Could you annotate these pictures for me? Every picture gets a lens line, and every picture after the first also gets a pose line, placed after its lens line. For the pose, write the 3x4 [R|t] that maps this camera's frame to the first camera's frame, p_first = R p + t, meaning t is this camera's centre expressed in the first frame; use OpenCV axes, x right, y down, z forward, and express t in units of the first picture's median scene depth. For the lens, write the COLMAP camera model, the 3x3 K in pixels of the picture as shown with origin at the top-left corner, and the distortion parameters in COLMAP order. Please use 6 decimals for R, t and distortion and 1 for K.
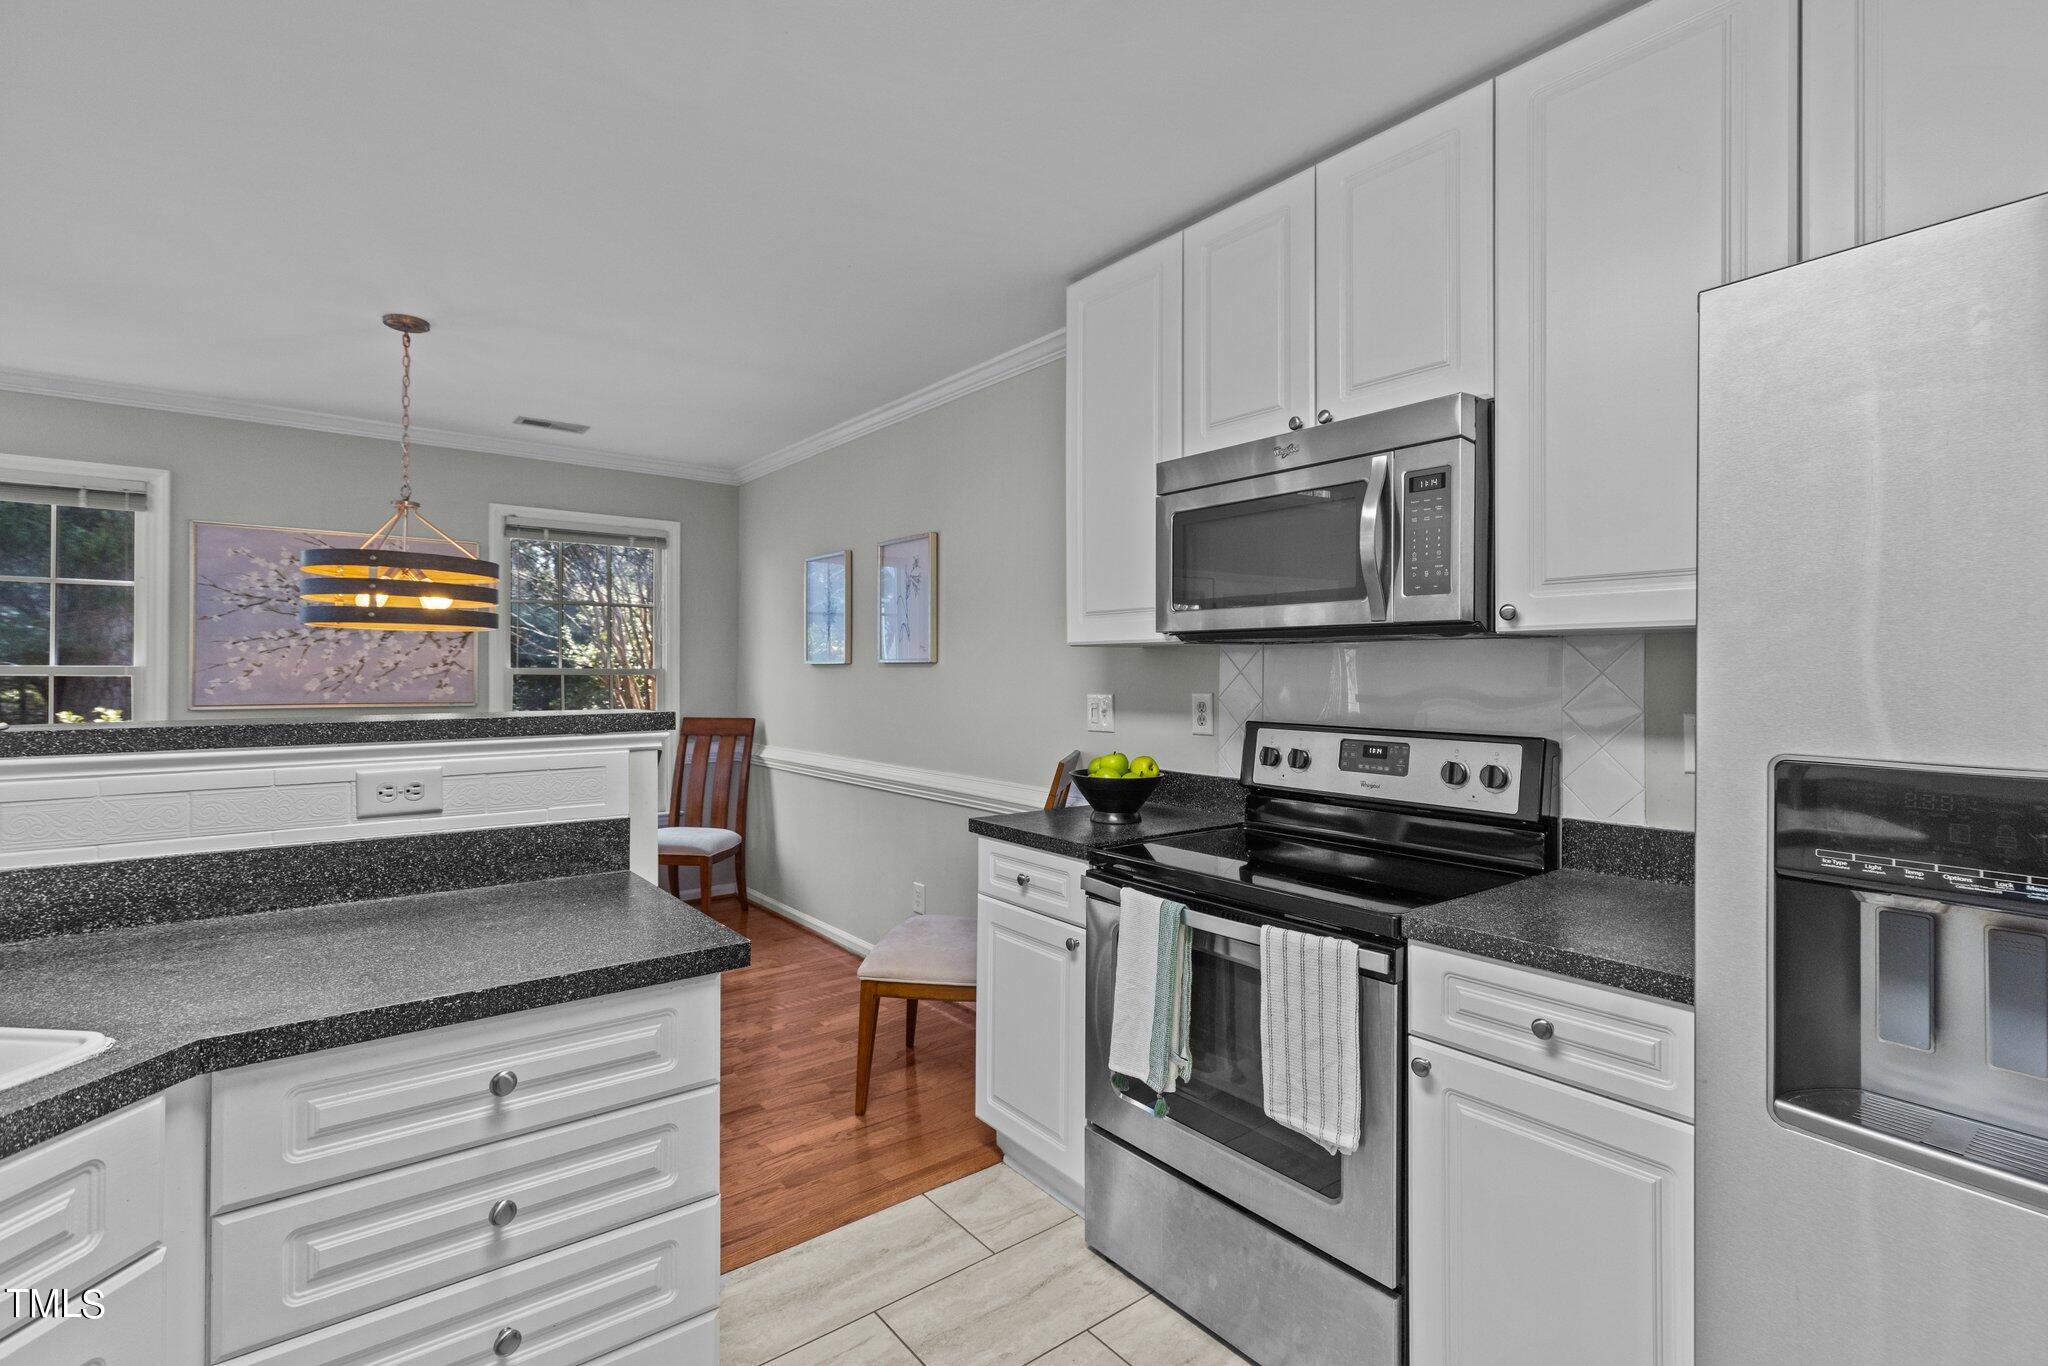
lens RADIAL K [[941.3, 0, 1026.3], [0, 941.3, 667.3], [0, 0, 1]] dist [0.006884, -0.000523]
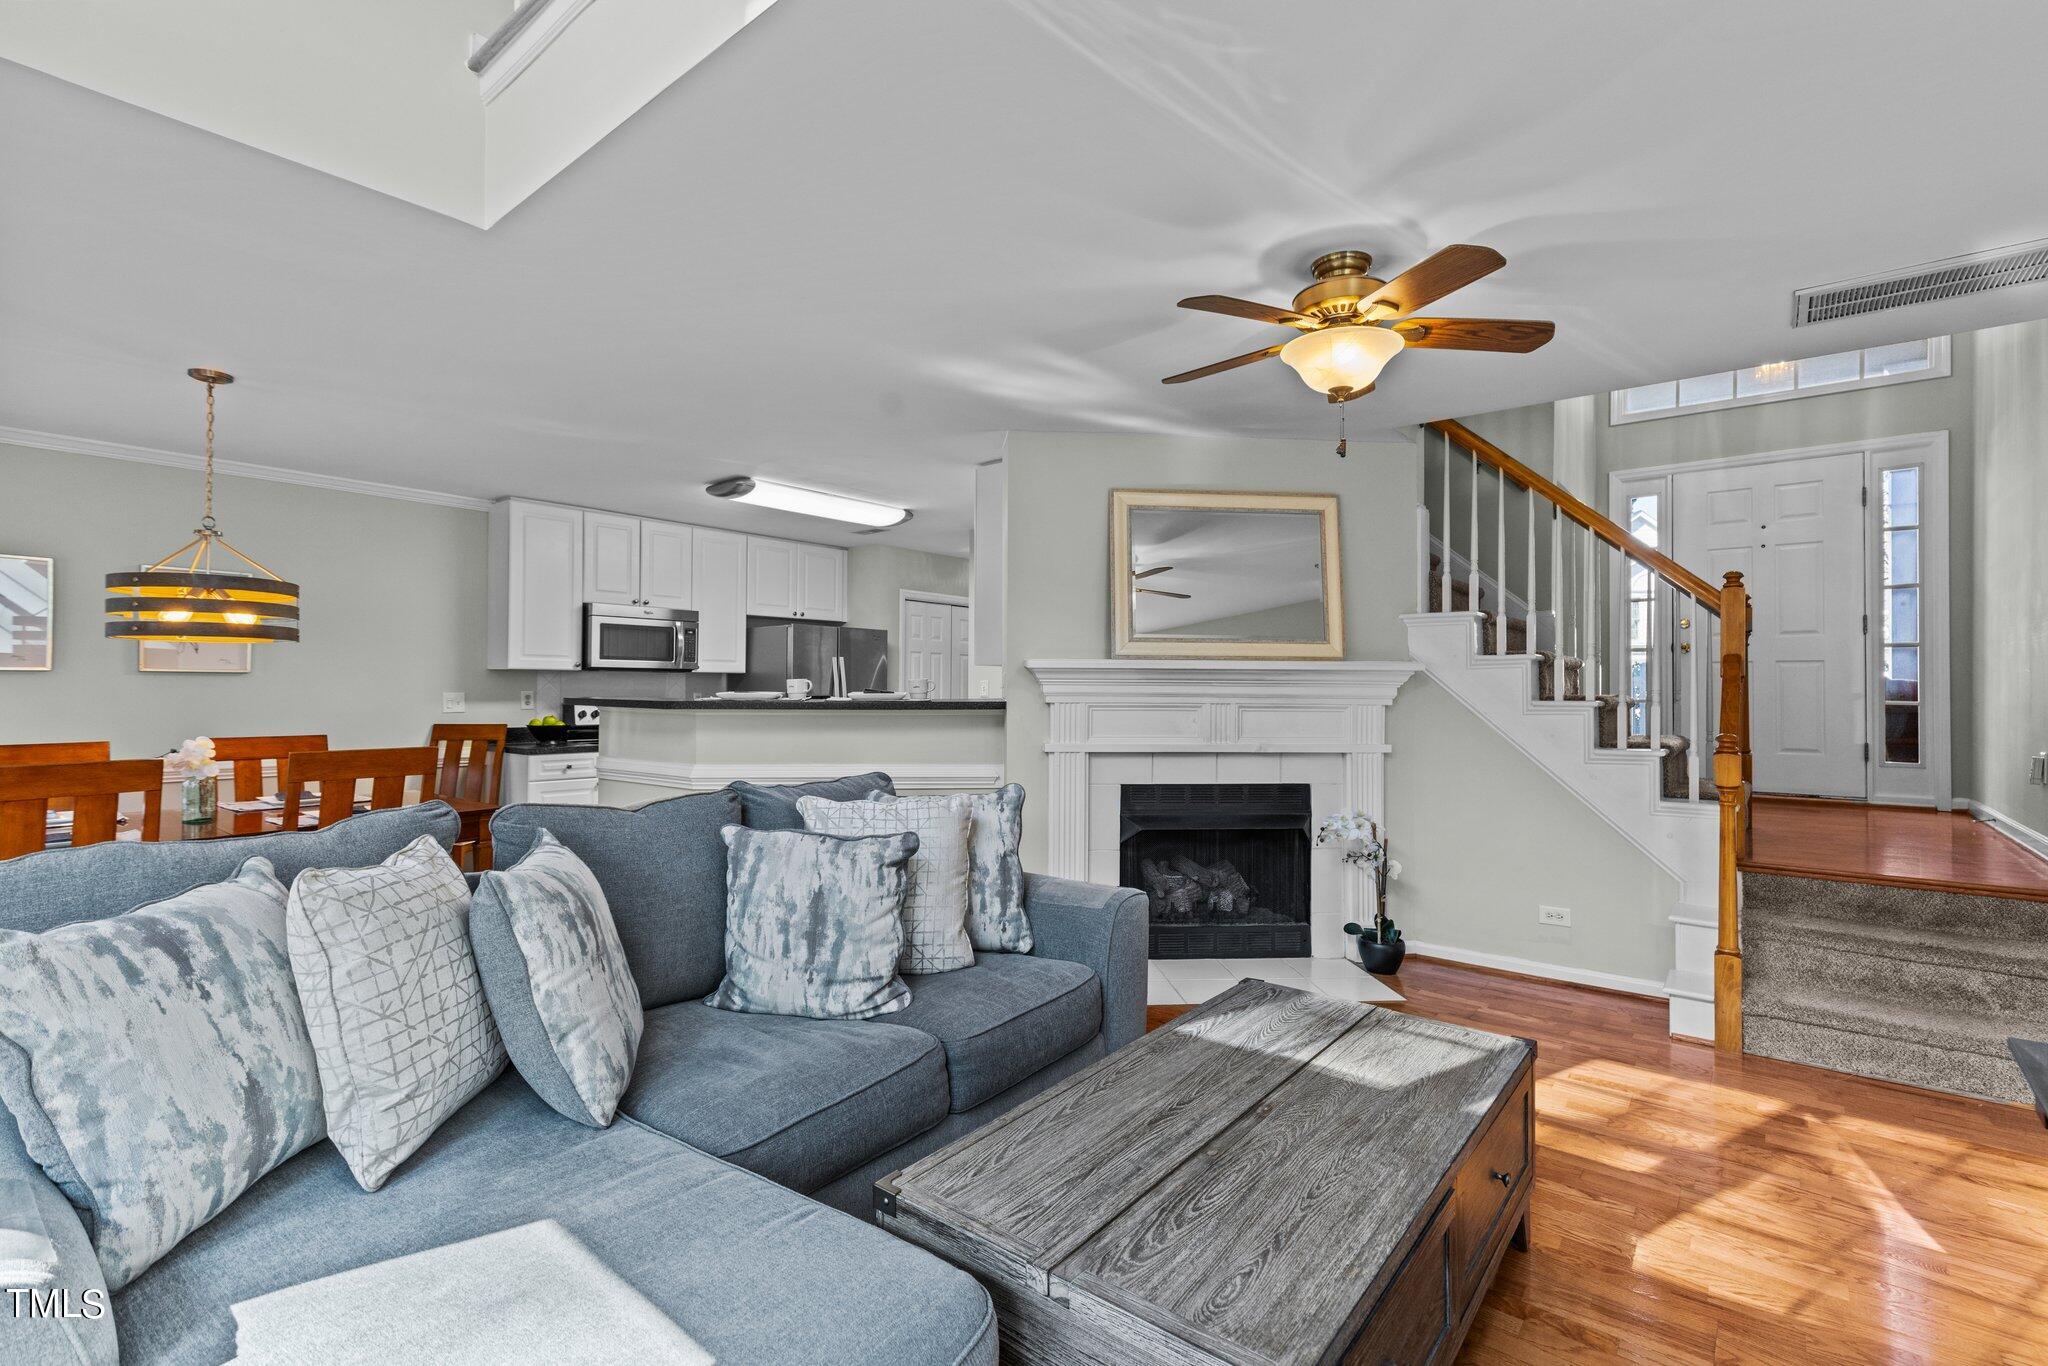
lens RADIAL K [[923.5, 0, 1032.7], [0, 923.5, 680.1], [0, 0, 1]] dist [0.007357, -0.000666]
pose [[-0.216312, 0.005568, 0.976308, -1.931377], [-0.008001, 0.999940, -0.007475, 0.007224], [-0.976291, -0.009428, -0.216255, 0.255123]]
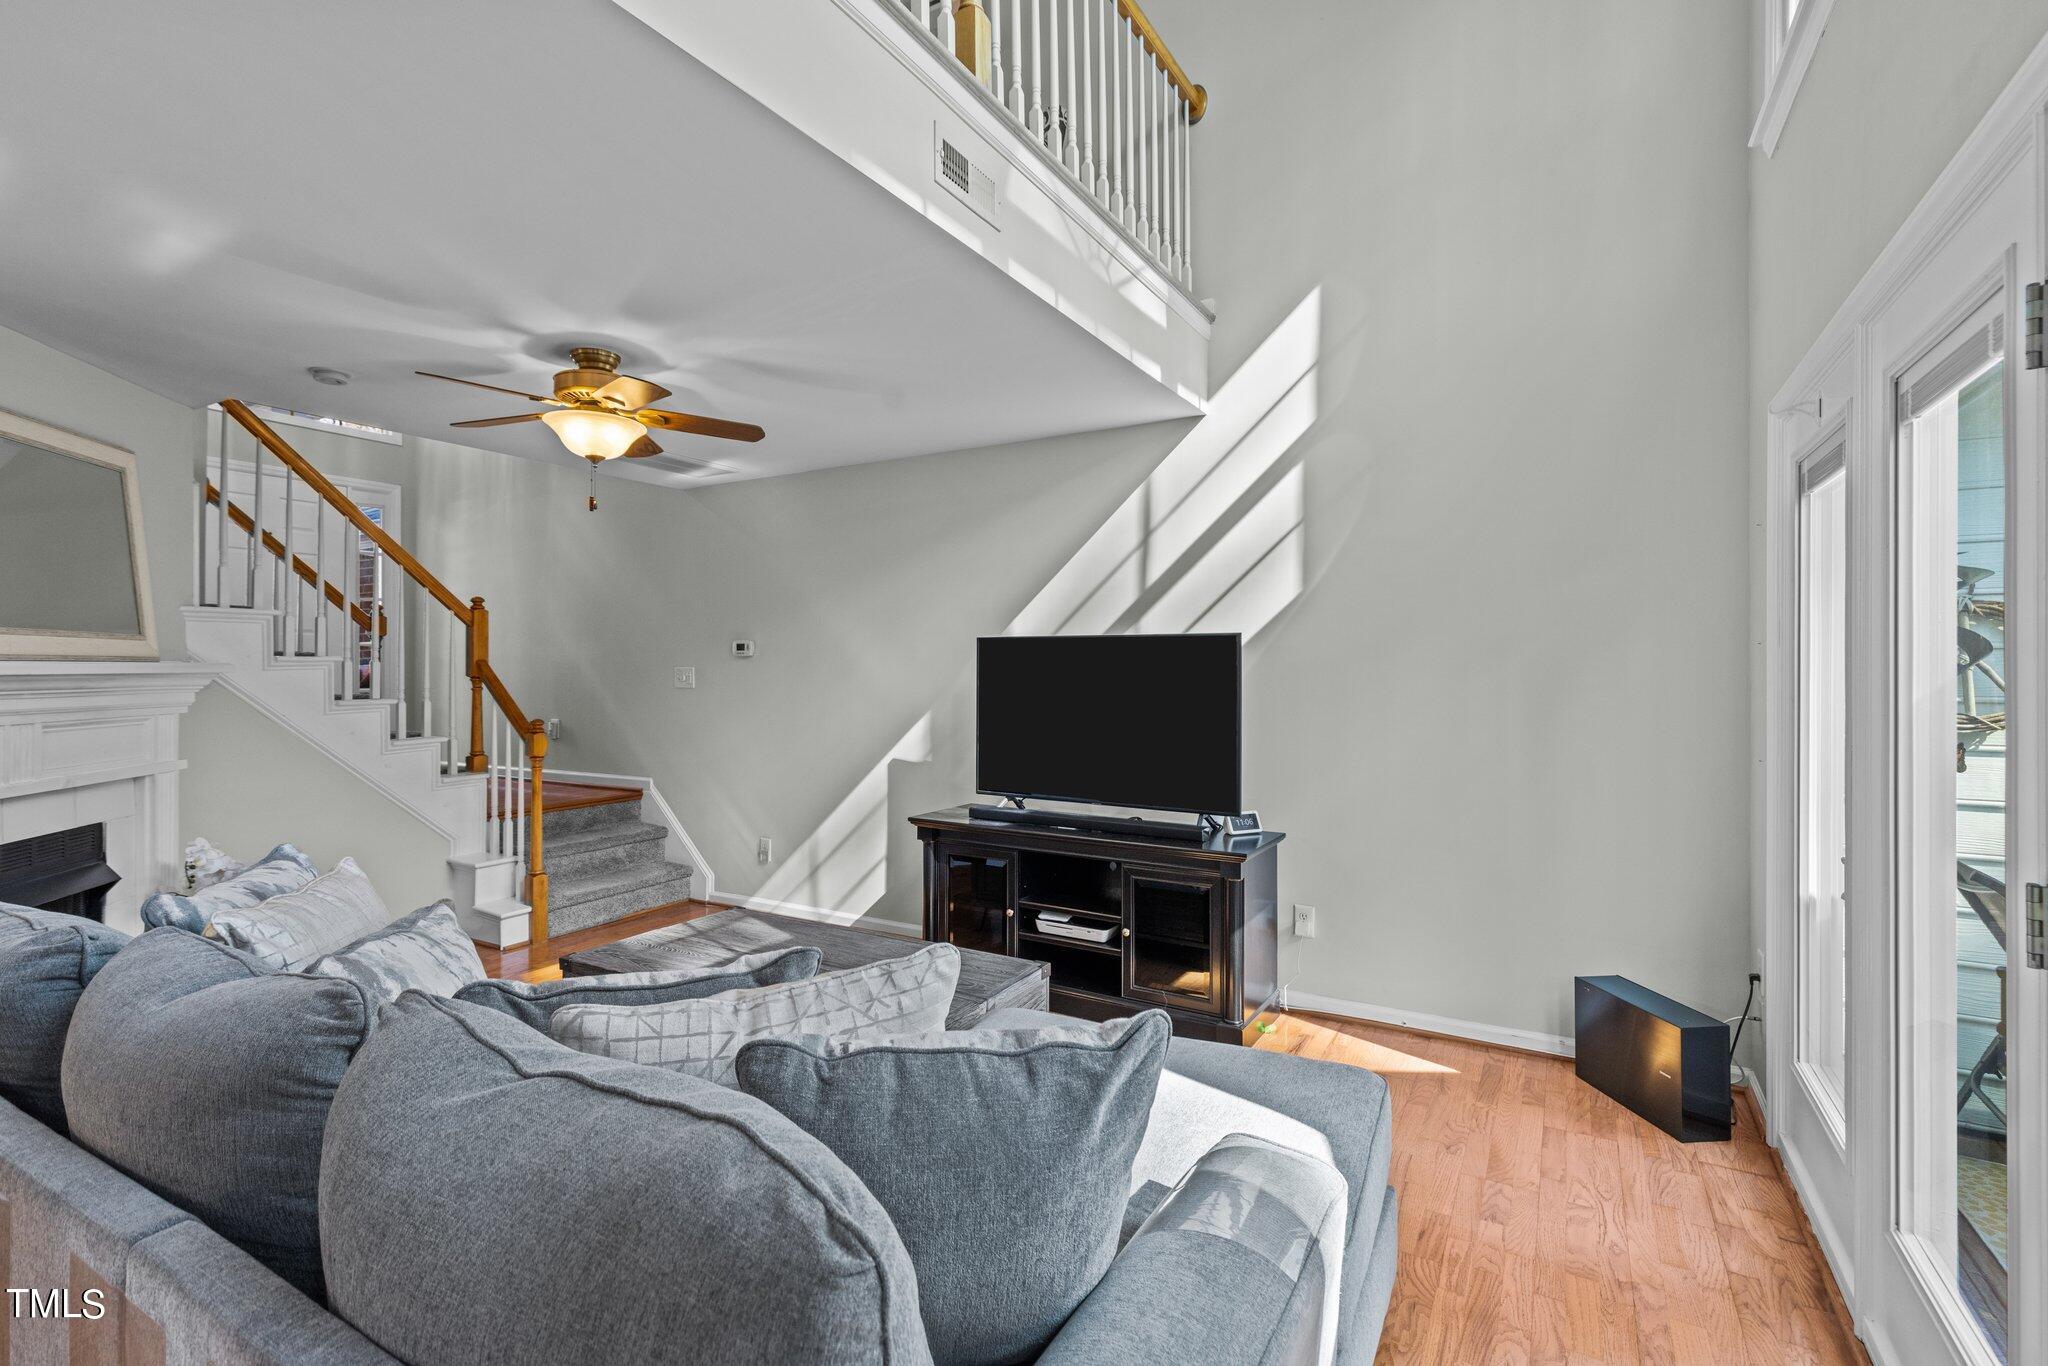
lens RADIAL K [[923.7, 0, 1032.1], [0, 923.7, 663.3], [0, 0, 1]] dist [0.004944, -0.000042]
pose [[-0.929874, -0.003270, -0.367864, -1.266933], [-0.000904, 0.999978, -0.006604, -0.026551], [0.367877, -0.005809, -0.929856, 0.927253]]
